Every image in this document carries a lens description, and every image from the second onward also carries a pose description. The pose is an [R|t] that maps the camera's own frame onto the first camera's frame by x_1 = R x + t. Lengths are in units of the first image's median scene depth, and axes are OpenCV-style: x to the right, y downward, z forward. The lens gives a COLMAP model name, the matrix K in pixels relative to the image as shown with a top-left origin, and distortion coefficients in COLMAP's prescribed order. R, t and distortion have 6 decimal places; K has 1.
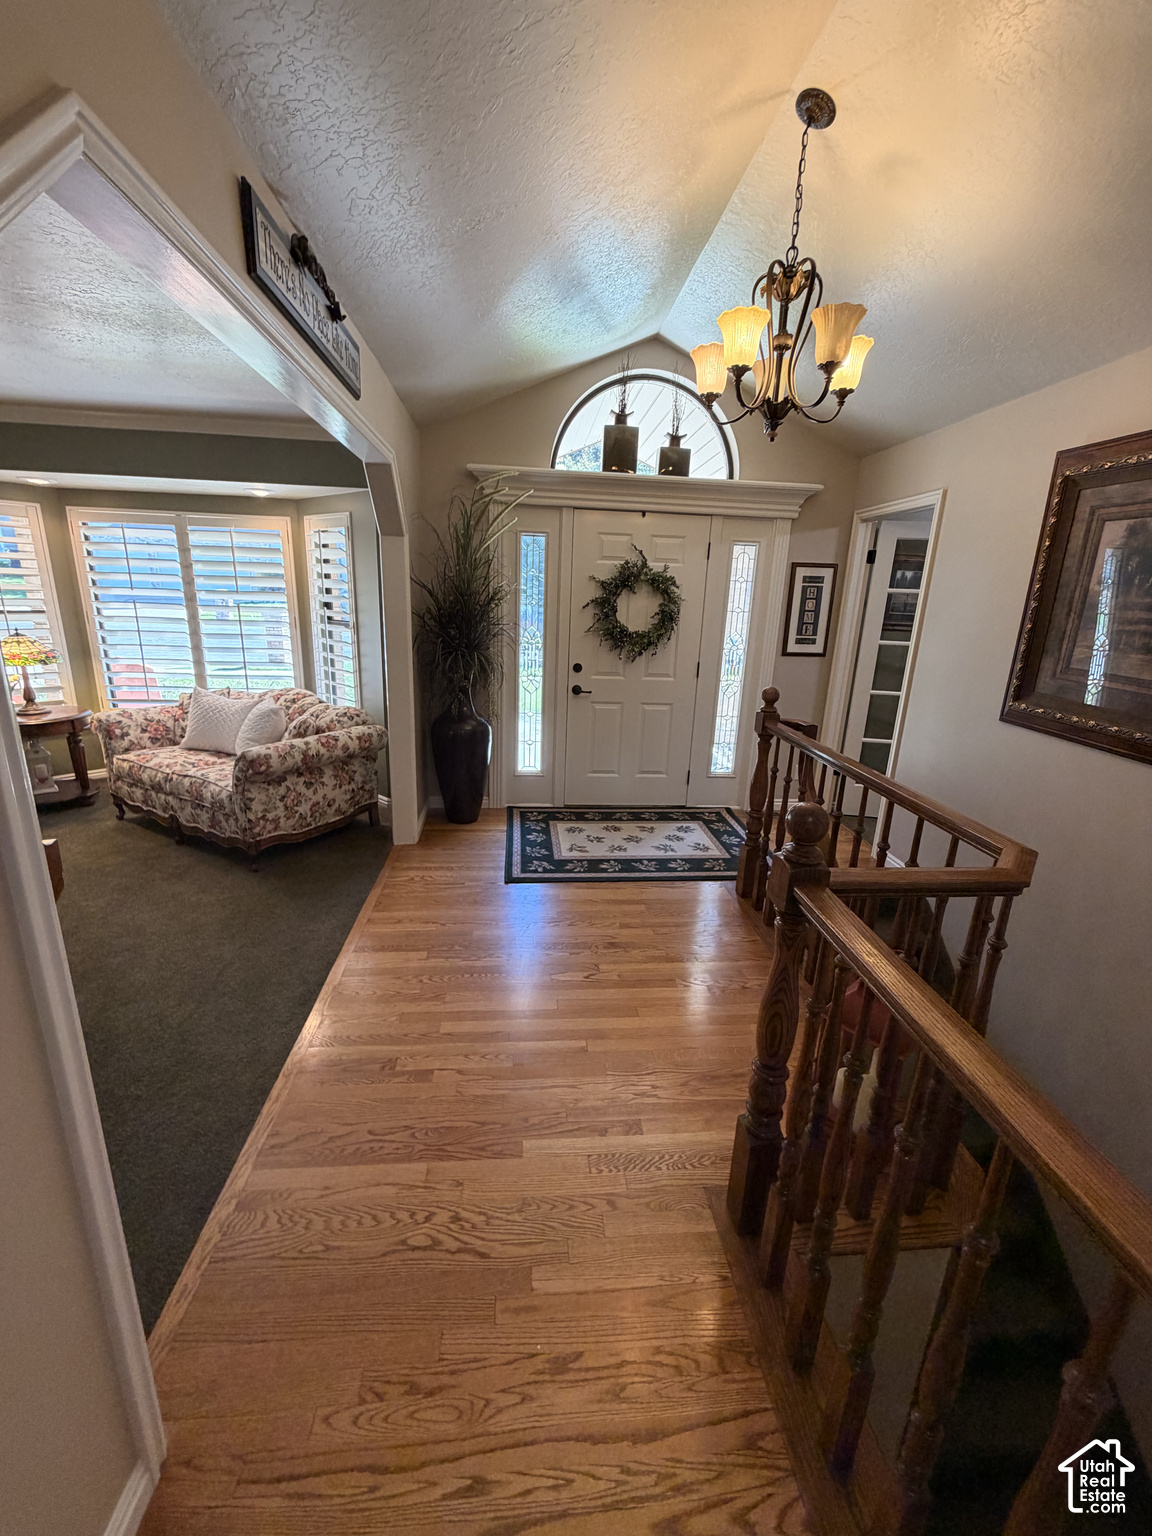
lens RADIAL K [[611.7, 0, 577.3], [0, 611.7, 764.8], [0, 0, 1]] dist [0.001762, -0.000710]
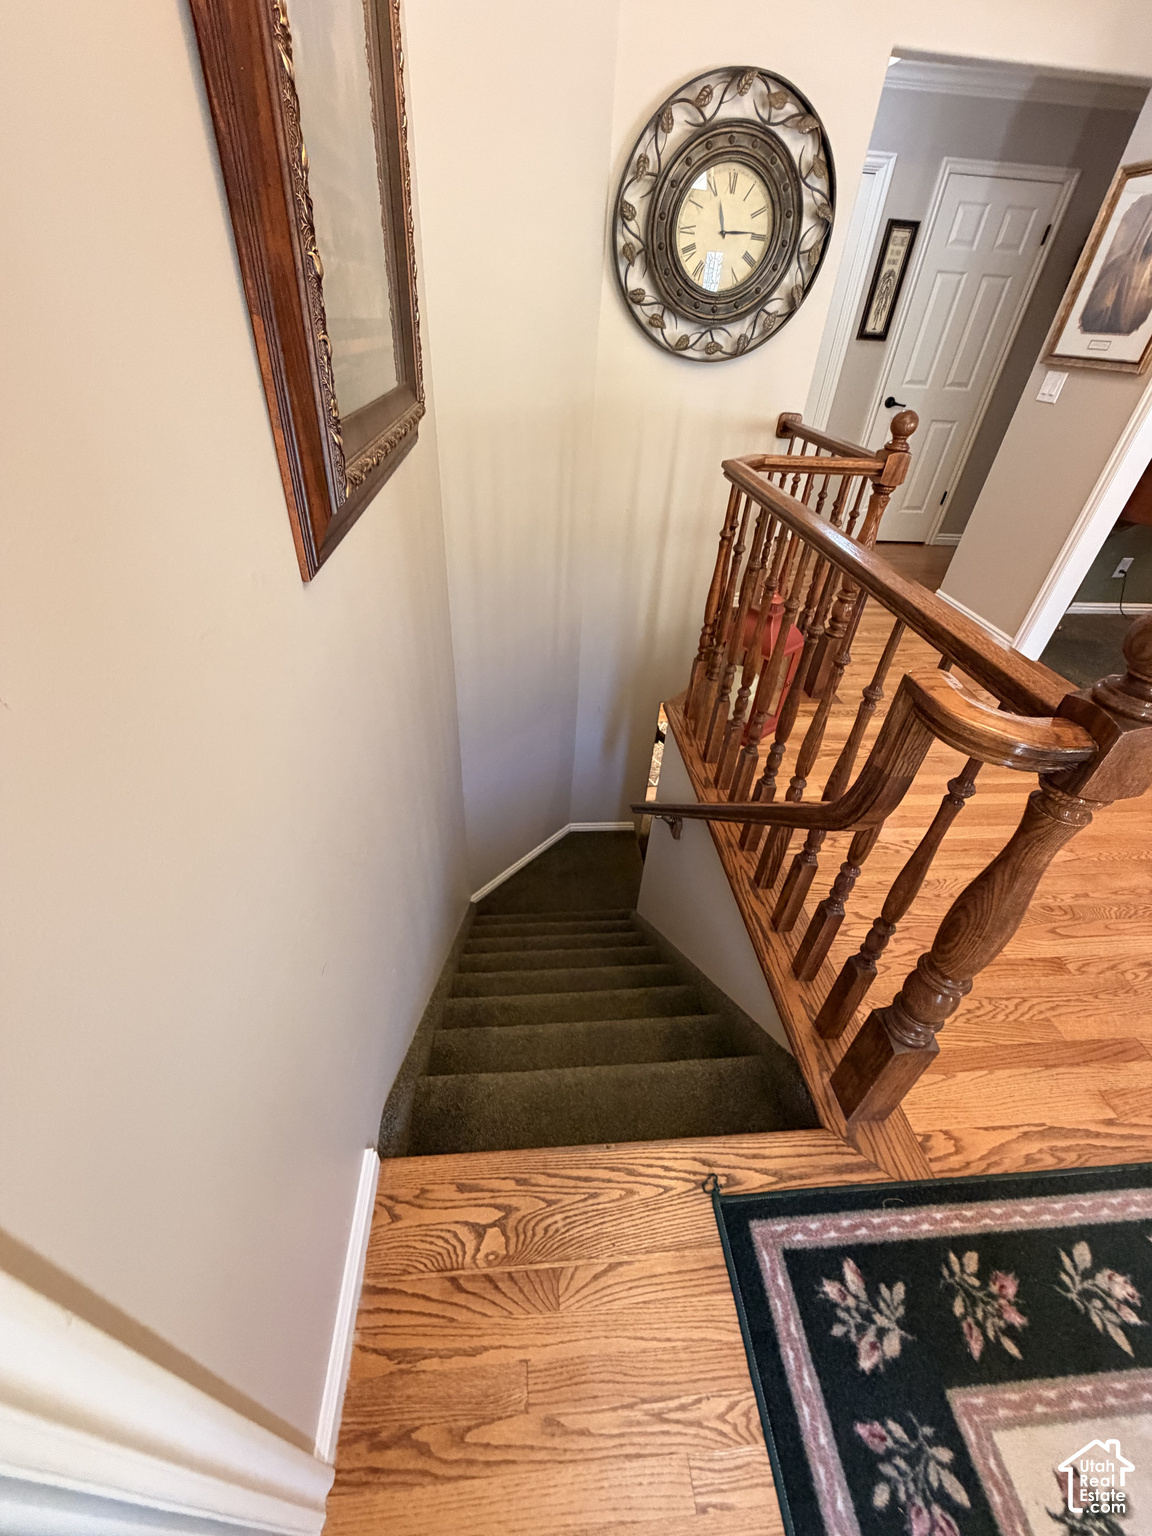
lens RADIAL K [[611.7, 0, 577.5], [0, 611.7, 765.3], [0, 0, 1]] dist [0.001762, -0.000710]
pose [[-0.995433, -0.085093, -0.043282, 0.417407], [-0.086292, 0.608040, 0.789203, -0.188505], [-0.040838, 0.789333, -0.612606, 0.910115]]
